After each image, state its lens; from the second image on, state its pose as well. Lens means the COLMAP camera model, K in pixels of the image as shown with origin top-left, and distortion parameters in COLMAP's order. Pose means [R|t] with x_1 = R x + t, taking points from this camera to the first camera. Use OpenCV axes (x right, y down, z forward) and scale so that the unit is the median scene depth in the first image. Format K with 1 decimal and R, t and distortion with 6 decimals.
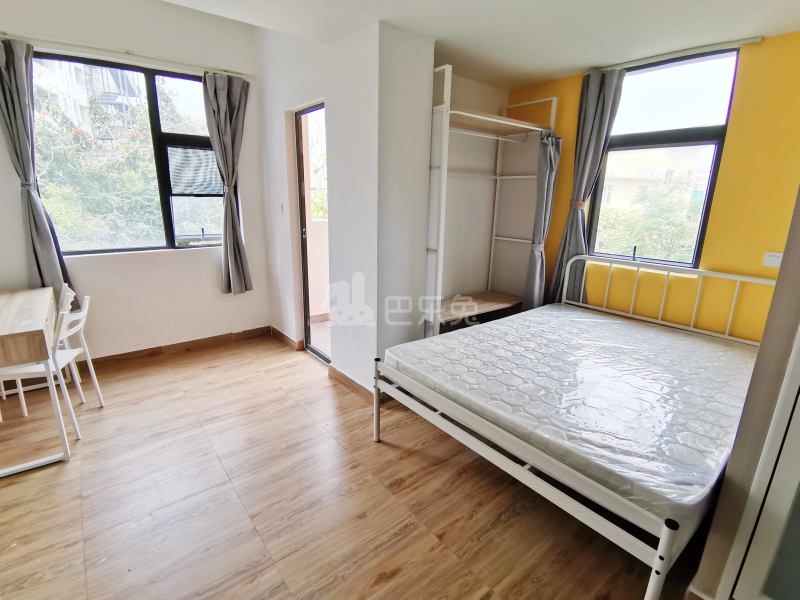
lens RADIAL K [[393.5, 0, 401.3], [0, 393.5, 300.4], [0, 0, 1]] dist [0.022738, -0.025694]
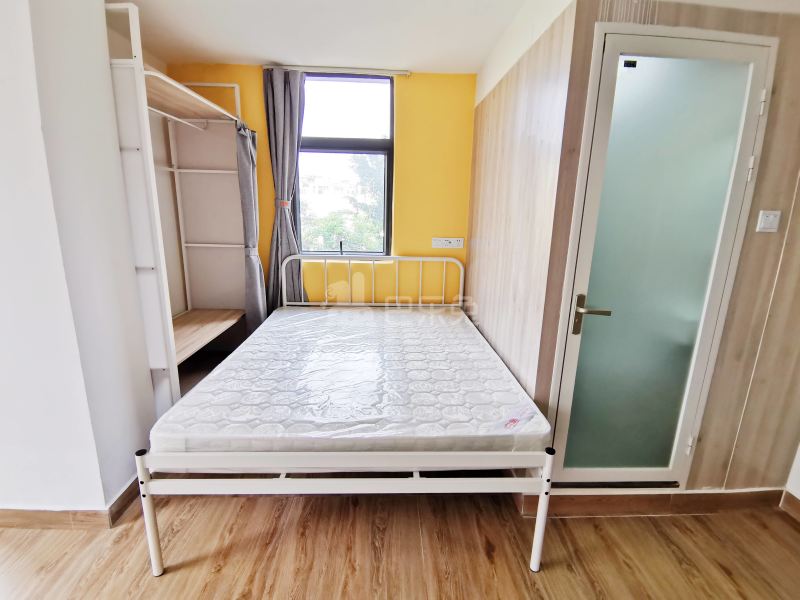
lens RADIAL K [[393.5, 0, 401.3], [0, 393.5, 300.4], [0, 0, 1]] dist [0.022738, -0.025694]
pose [[0.593483, -0.193148, 0.781327, -0.207920], [0.194606, 0.976410, 0.093554, -0.050482], [-0.780965, 0.096528, 0.617070, 0.221051]]
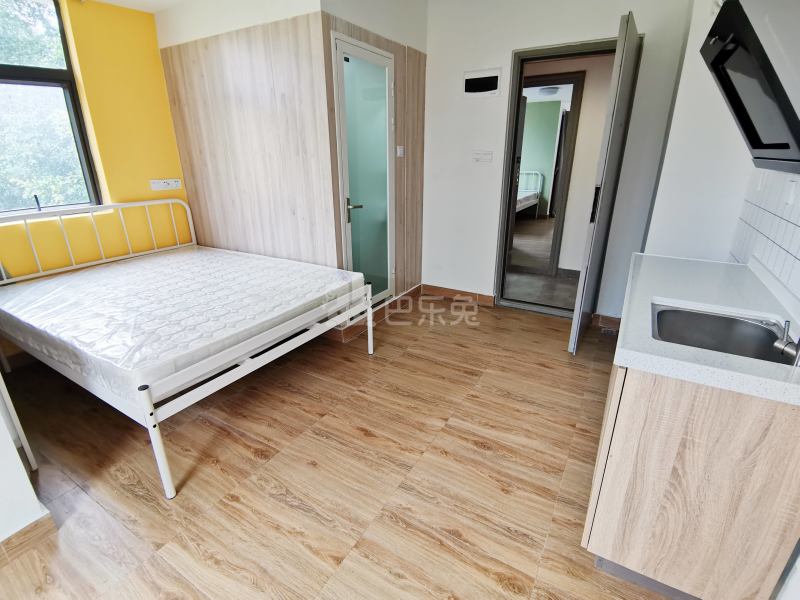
lens RADIAL K [[393.5, 0, 401.3], [0, 393.5, 300.4], [0, 0, 1]] dist [0.022738, -0.025694]
pose [[-0.358818, -0.341274, 0.868782, -0.595662], [0.234967, 0.867766, 0.437919, -0.132965], [-0.903349, 0.361268, -0.231182, 0.574140]]
